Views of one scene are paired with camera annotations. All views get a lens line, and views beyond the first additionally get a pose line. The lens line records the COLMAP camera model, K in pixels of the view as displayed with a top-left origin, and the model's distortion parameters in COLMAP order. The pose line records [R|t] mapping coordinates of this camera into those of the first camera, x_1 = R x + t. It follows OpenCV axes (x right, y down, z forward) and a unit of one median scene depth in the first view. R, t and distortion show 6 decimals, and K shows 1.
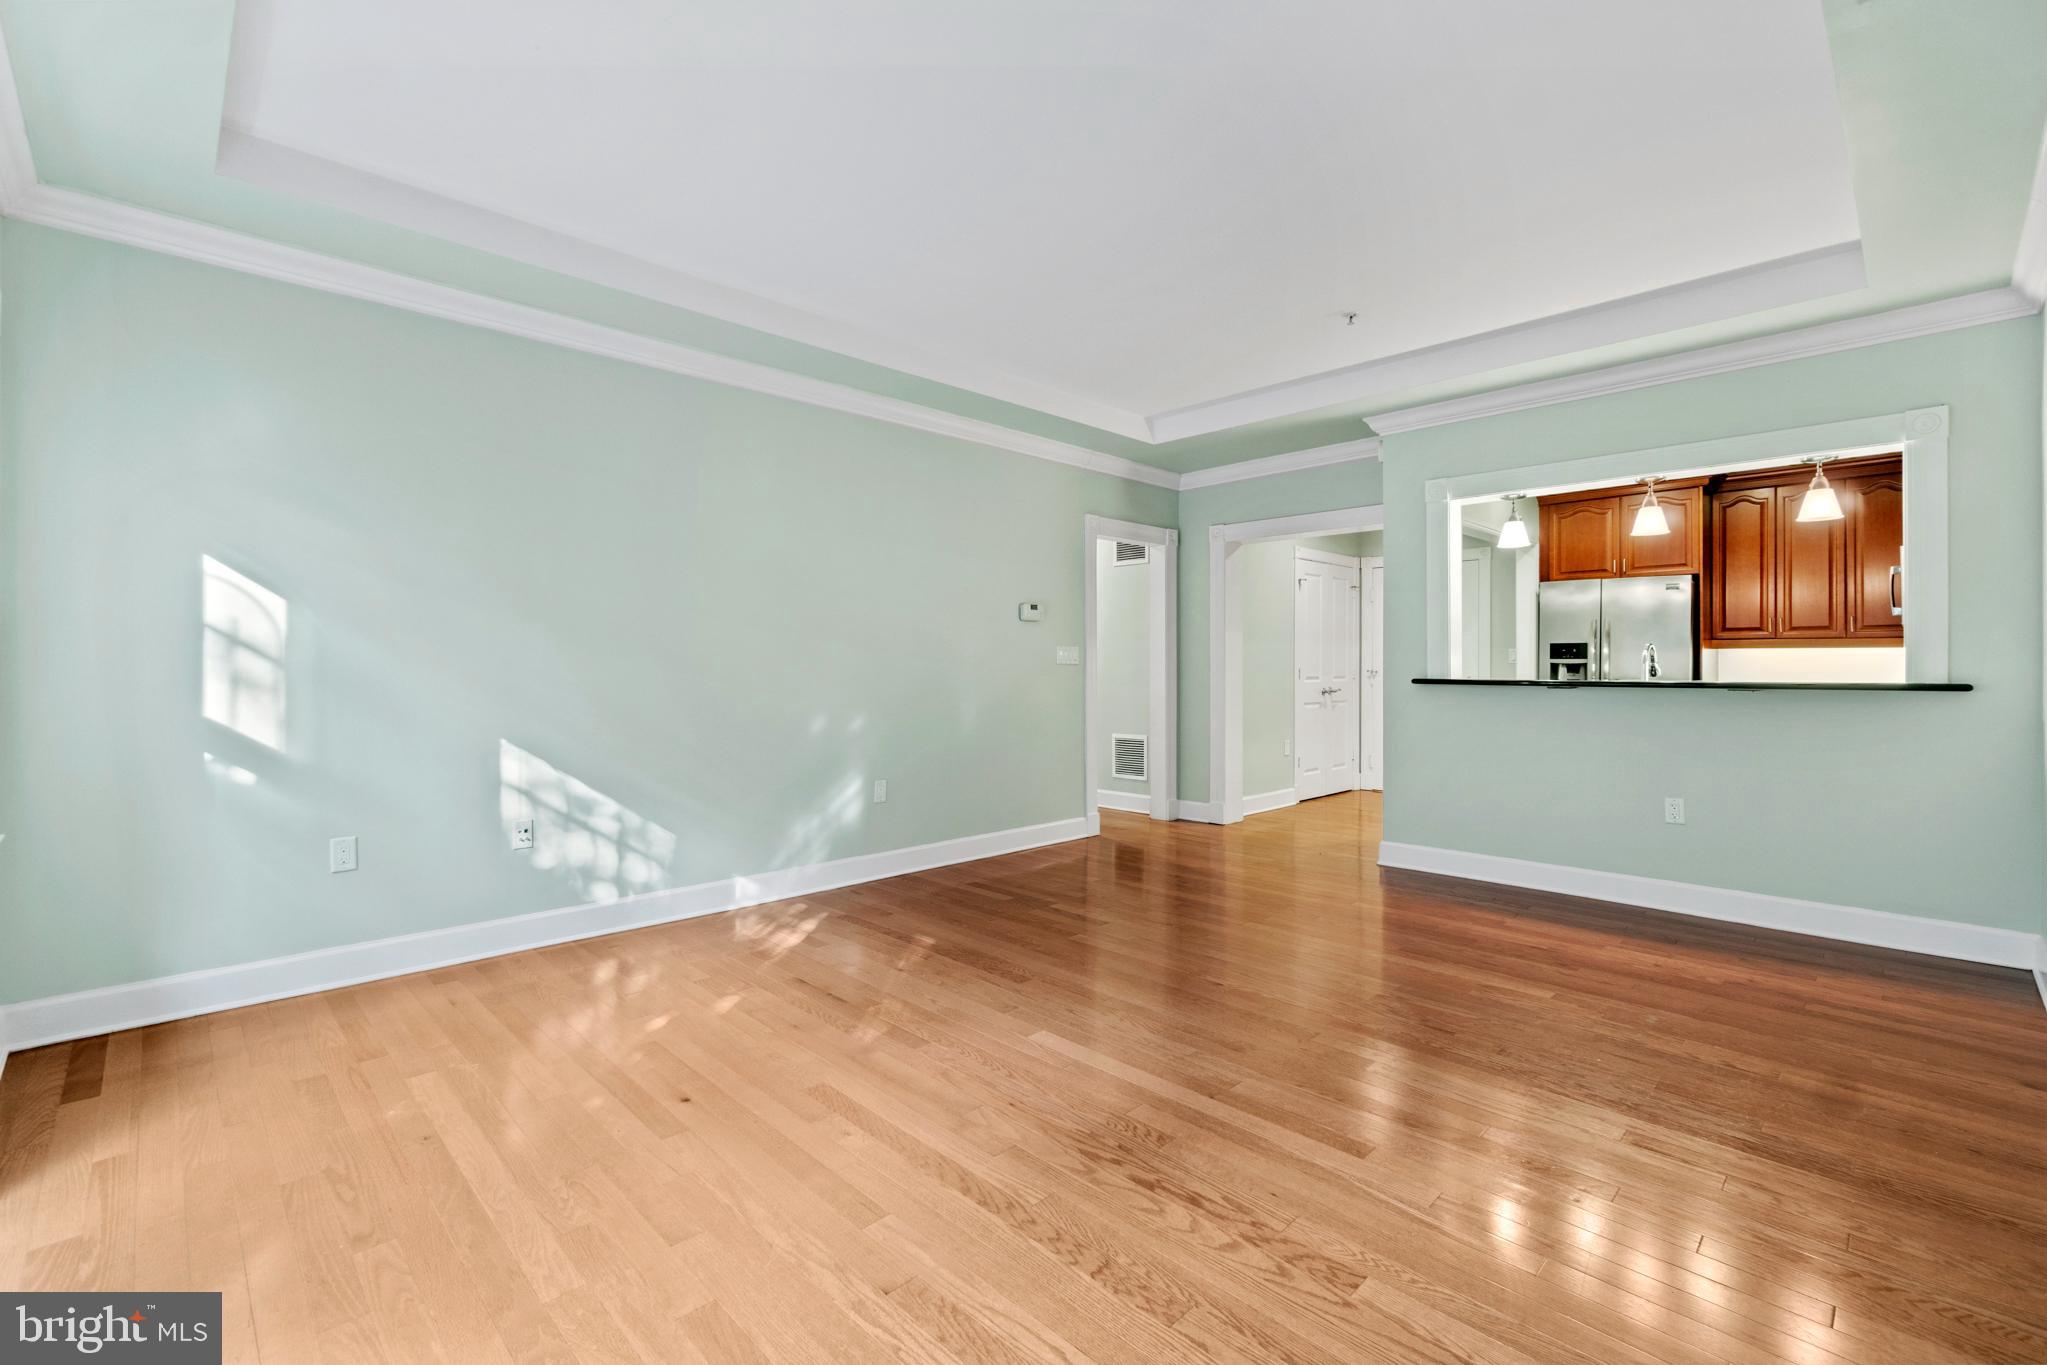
lens RADIAL K [[890.8, 0, 991.9], [0, 890.8, 670.8], [0, 0, 1]] dist [-0.001400, -0.000048]
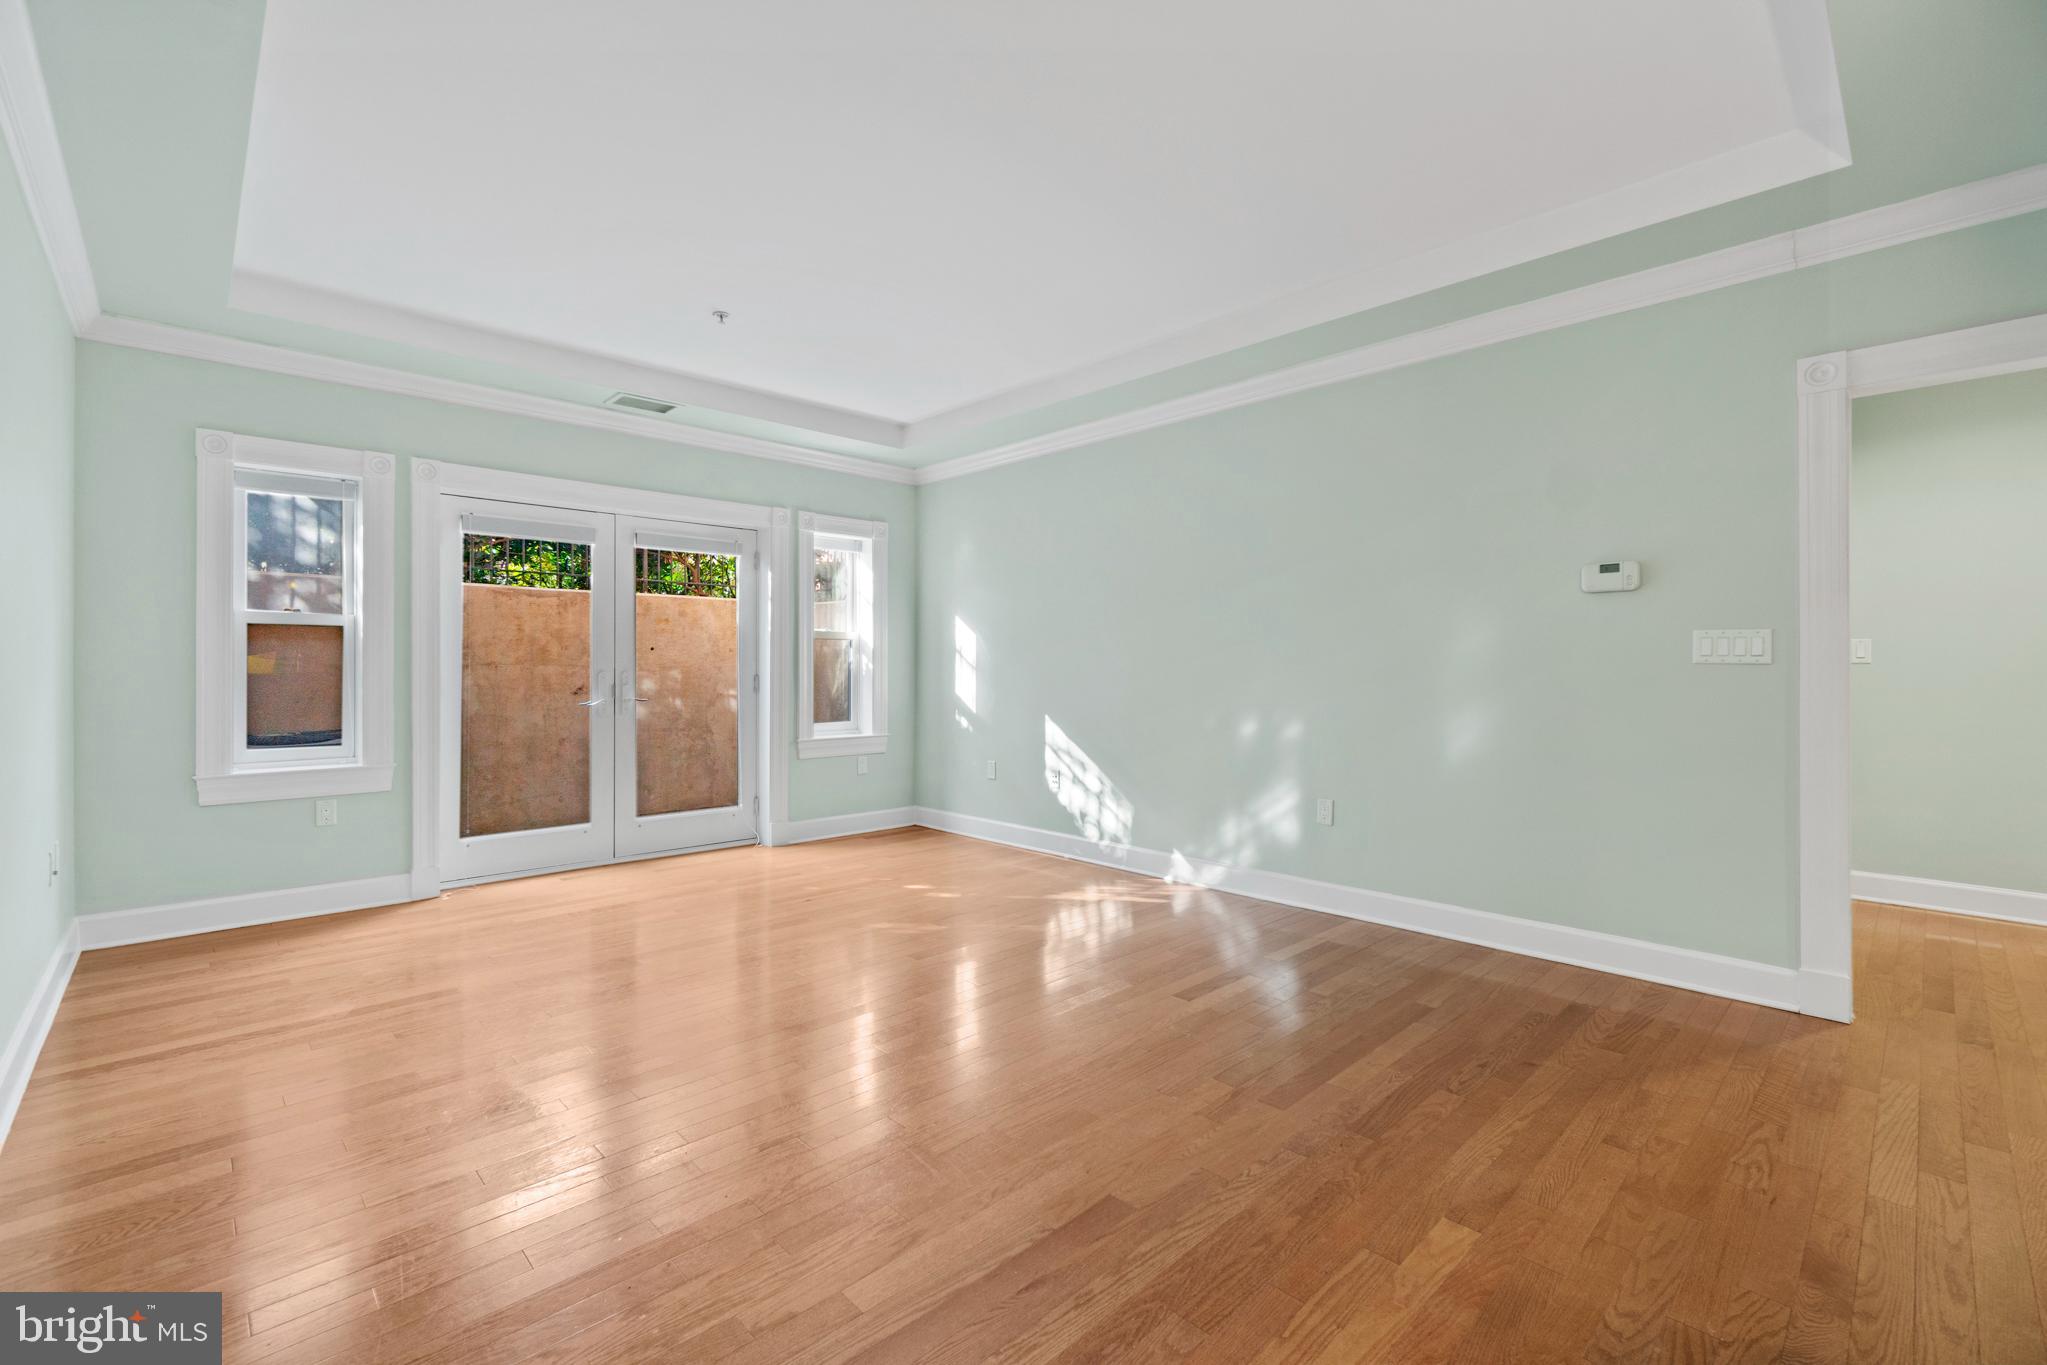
lens RADIAL K [[877.4, 0, 1023.5], [0, 877.4, 682.5], [0, 0, 1]] dist [-0.002076, -0.000076]
pose [[0.001646, 0.014245, -0.999897, 0.854245], [-0.003859, 0.999891, 0.014238, -0.002891], [0.999991, 0.003835, 0.001701, 0.825328]]
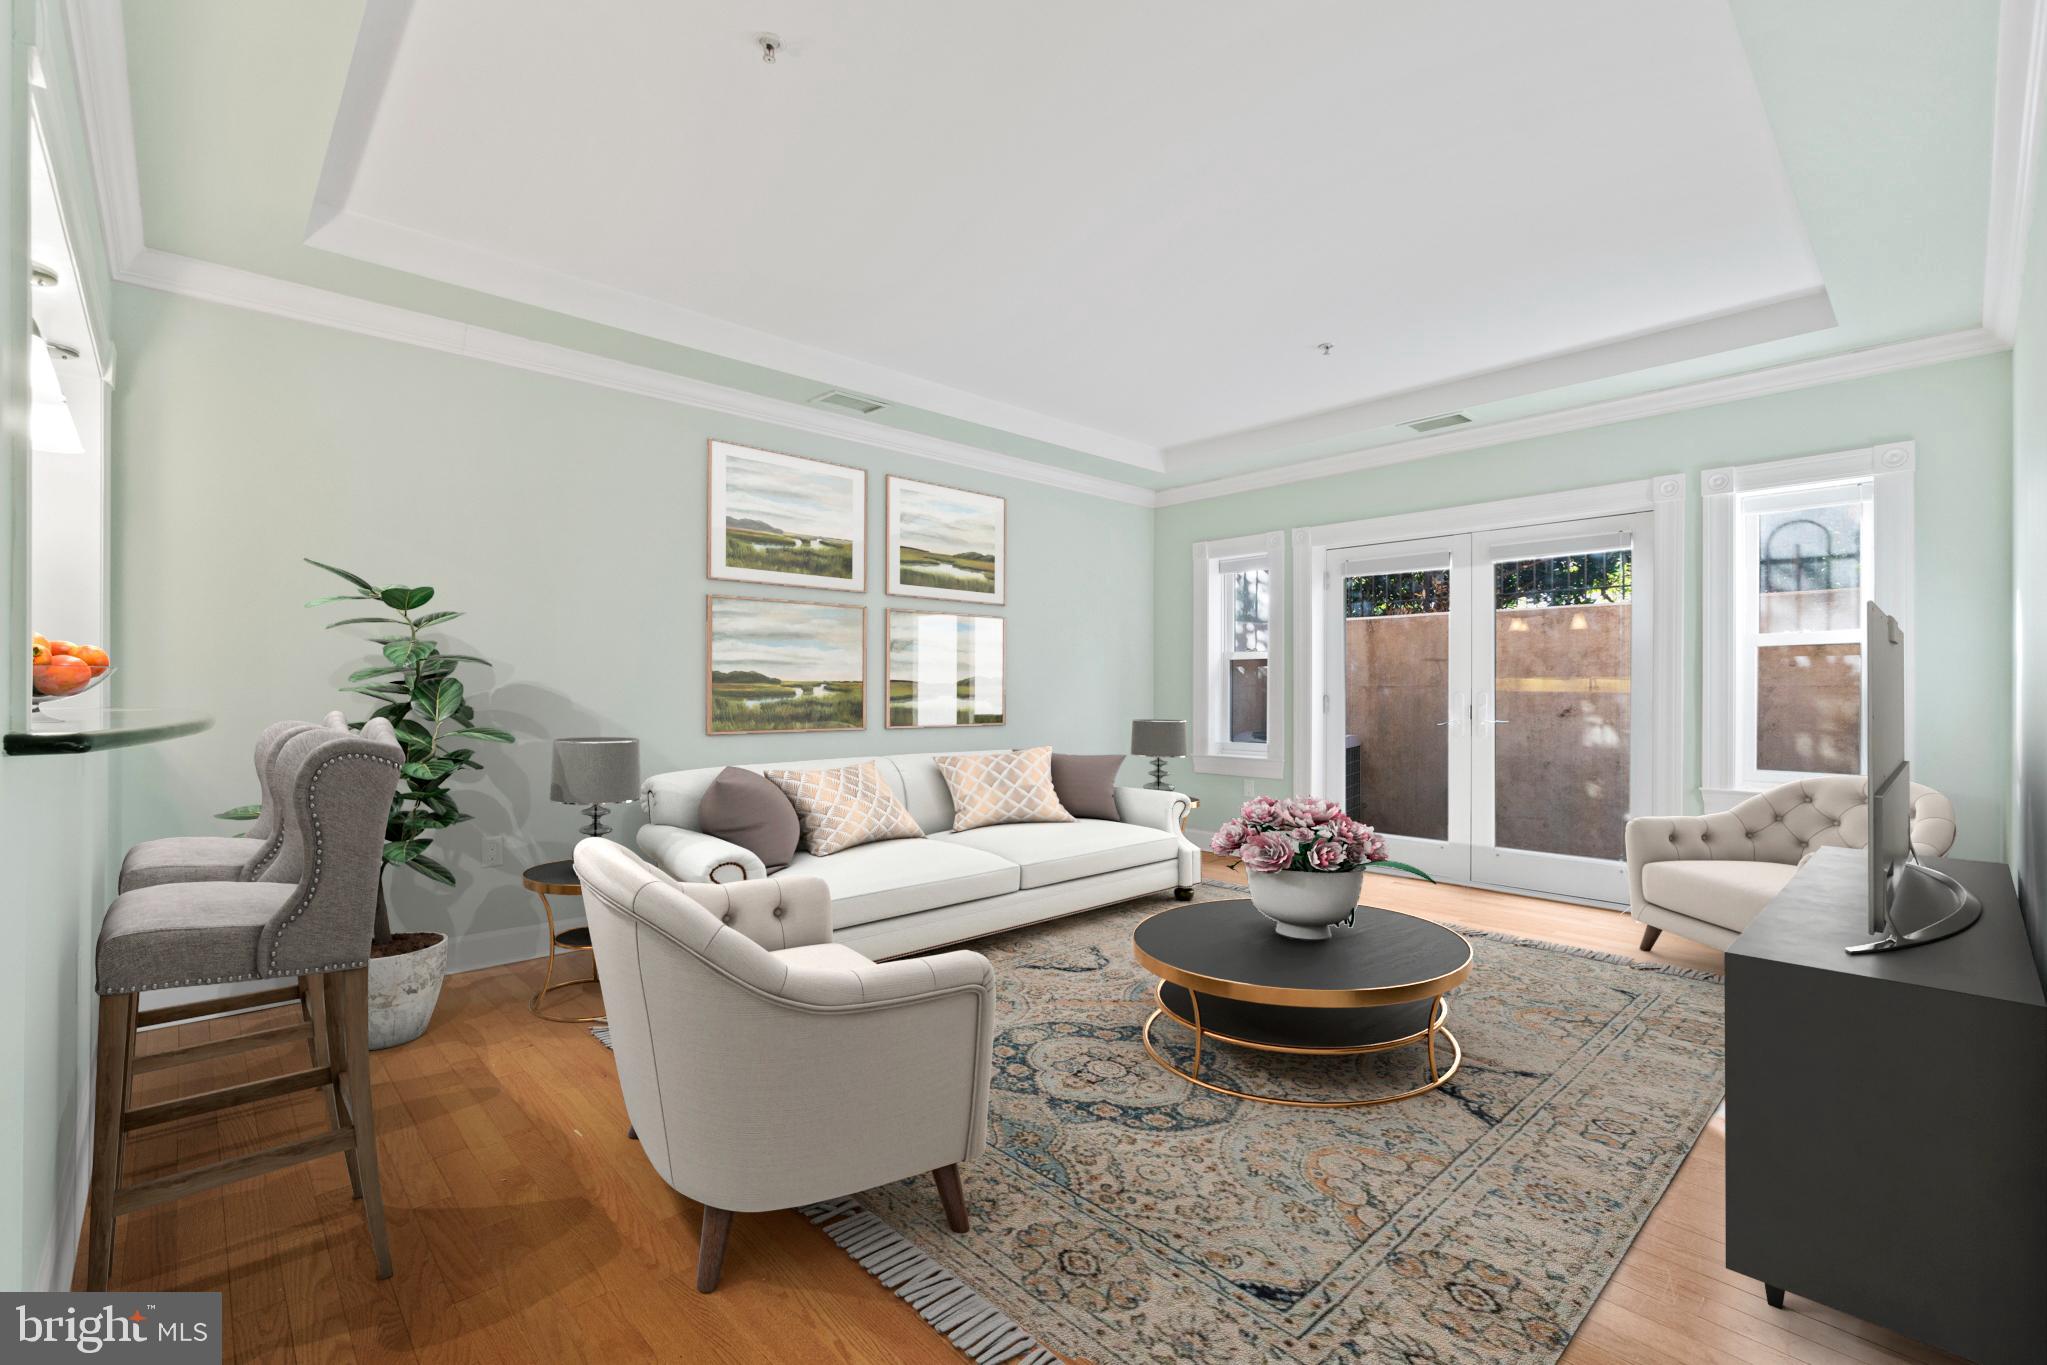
lens RADIAL K [[897.1, 0, 1001.1], [0, 897.1, 685.1], [0, 0, 1]] dist [-0.003267, -0.000163]
pose [[-0.999846, -0.003602, 0.017200, 0.260881], [-0.003627, 0.999992, -0.001412, -0.003855], [-0.017195, -0.001474, -0.999851, 1.493953]]
